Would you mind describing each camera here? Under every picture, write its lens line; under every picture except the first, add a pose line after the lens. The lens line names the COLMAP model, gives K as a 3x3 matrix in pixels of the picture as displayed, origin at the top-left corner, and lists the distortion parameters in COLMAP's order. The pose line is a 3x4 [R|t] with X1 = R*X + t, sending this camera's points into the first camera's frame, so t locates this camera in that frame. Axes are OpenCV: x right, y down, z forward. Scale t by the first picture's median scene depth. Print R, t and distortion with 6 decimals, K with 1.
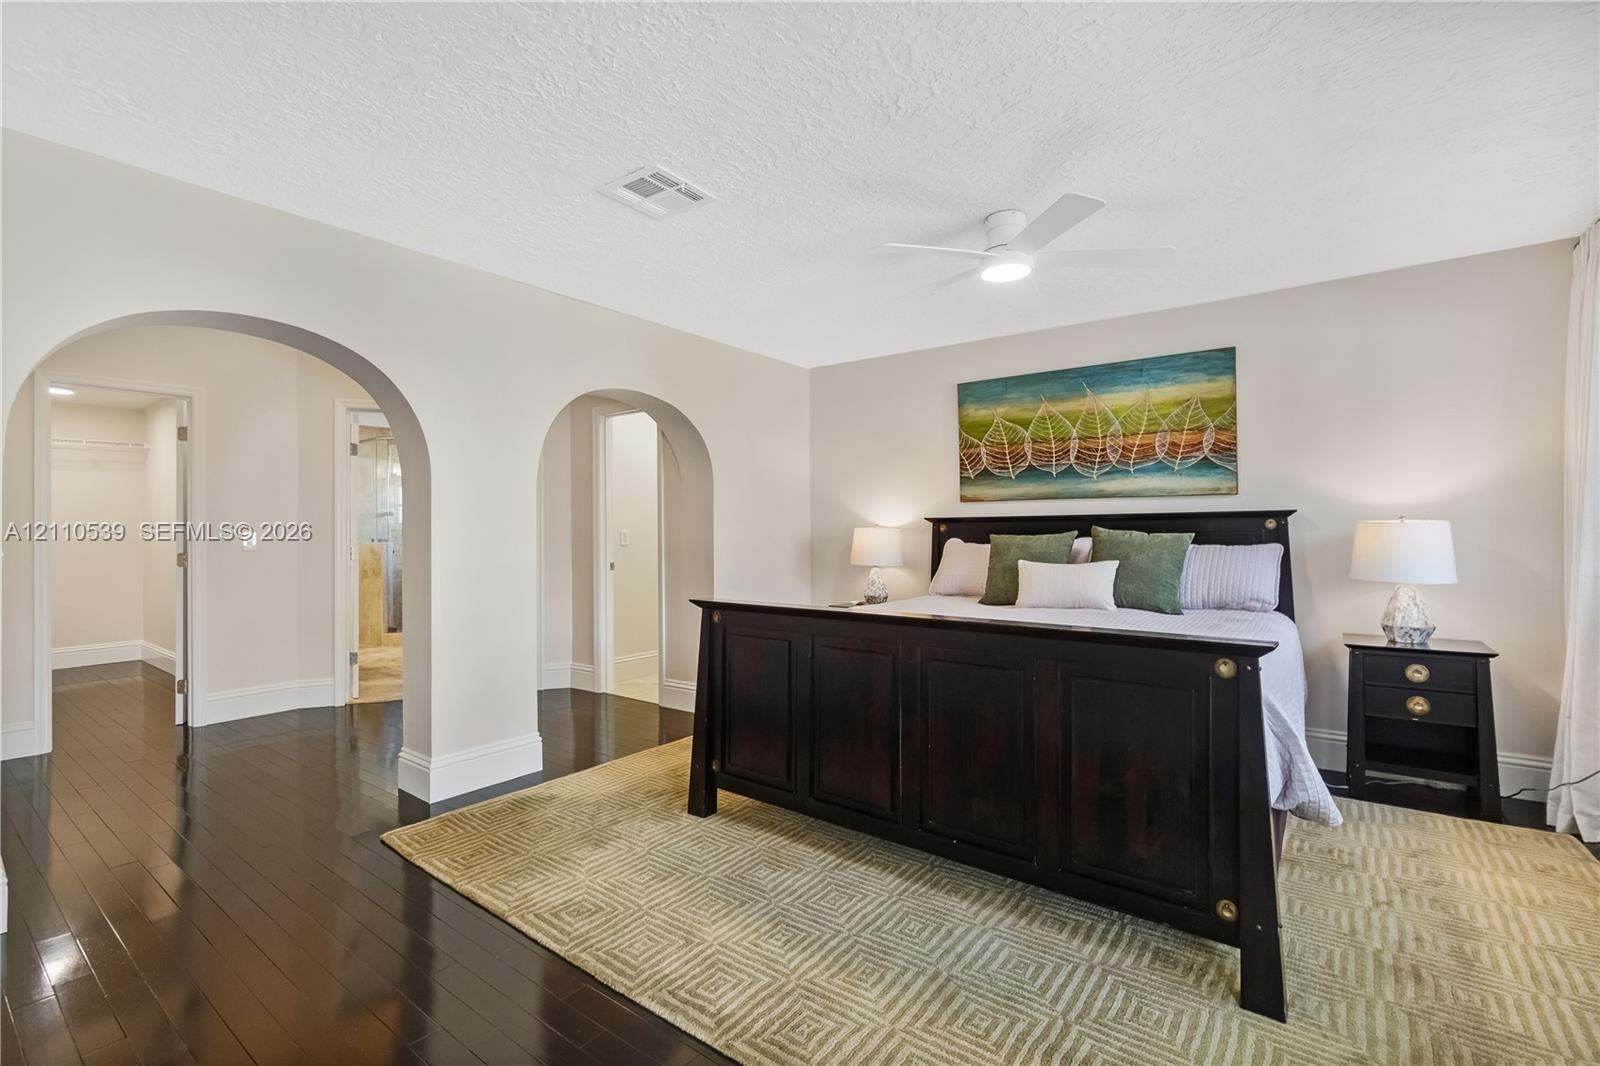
lens RADIAL K [[700.6, 0, 790.6], [0, 700.6, 534.2], [0, 0, 1]] dist [-0.000442, 0.000389]
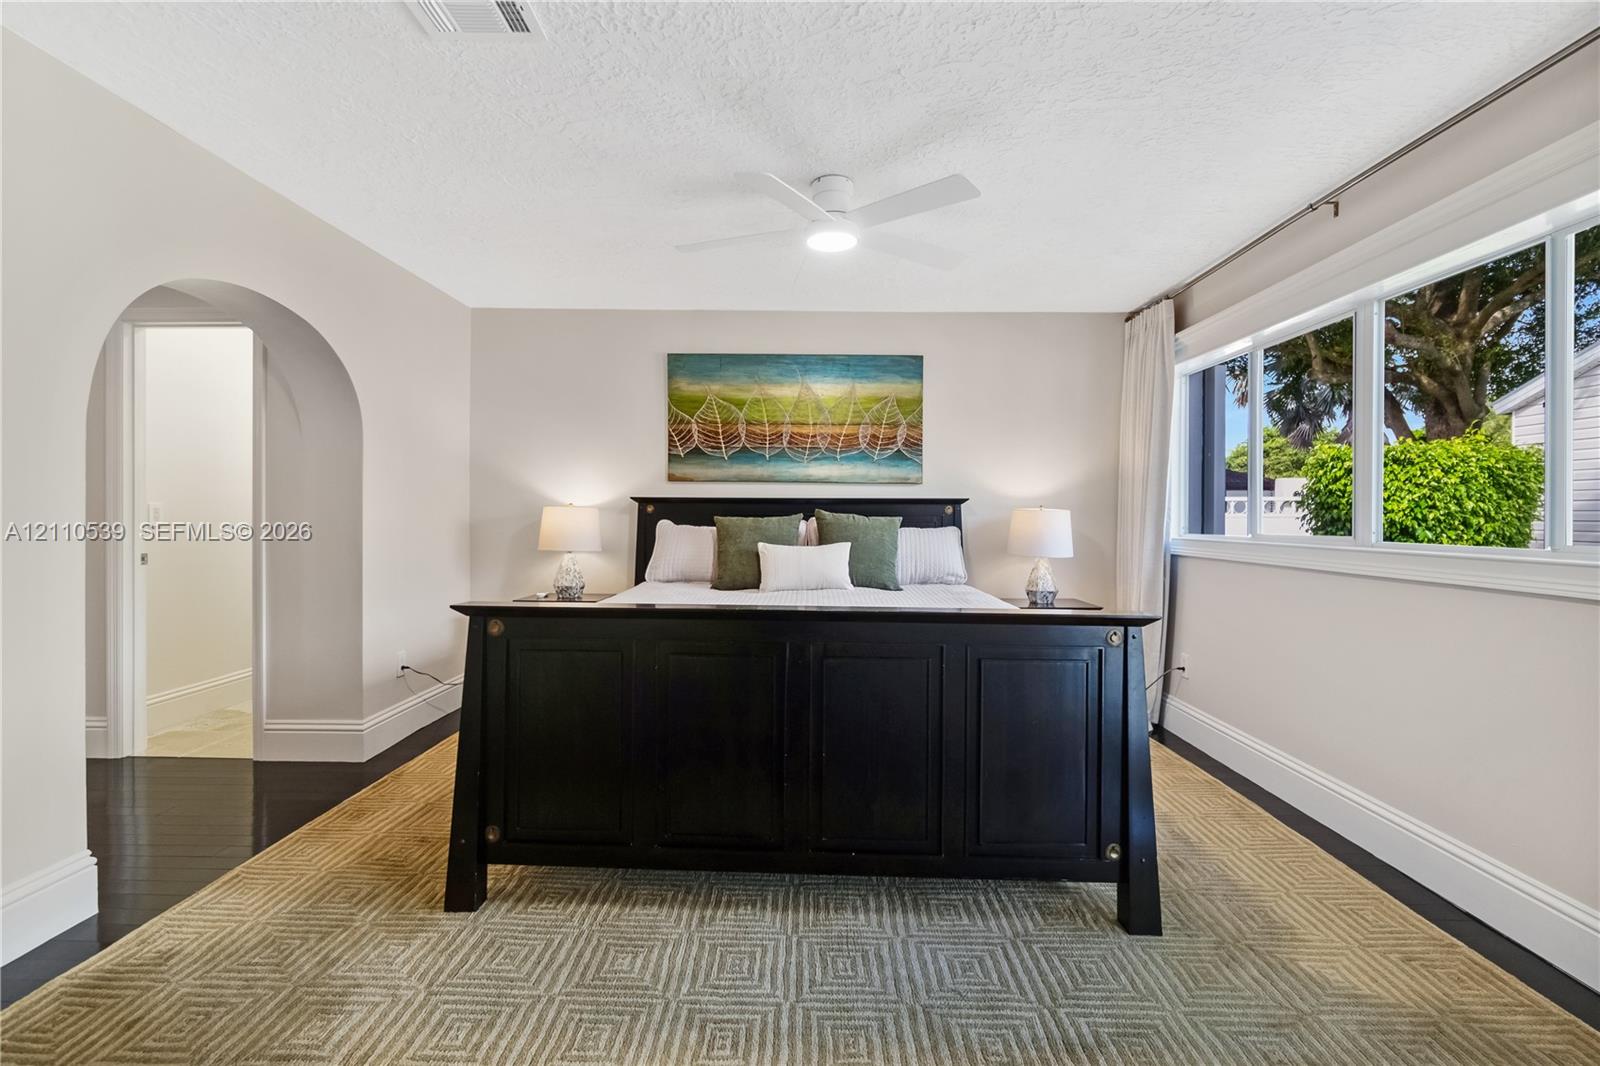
lens RADIAL K [[700.9, 0, 783.5], [0, 700.9, 524.9], [0, 0, 1]] dist [-0.000247, -0.000279]
pose [[0.811904, 0.003293, 0.583781, -0.223140], [-0.010709, 0.999900, 0.009254, 0.002634], [-0.583692, -0.013765, 0.811858, 0.192308]]
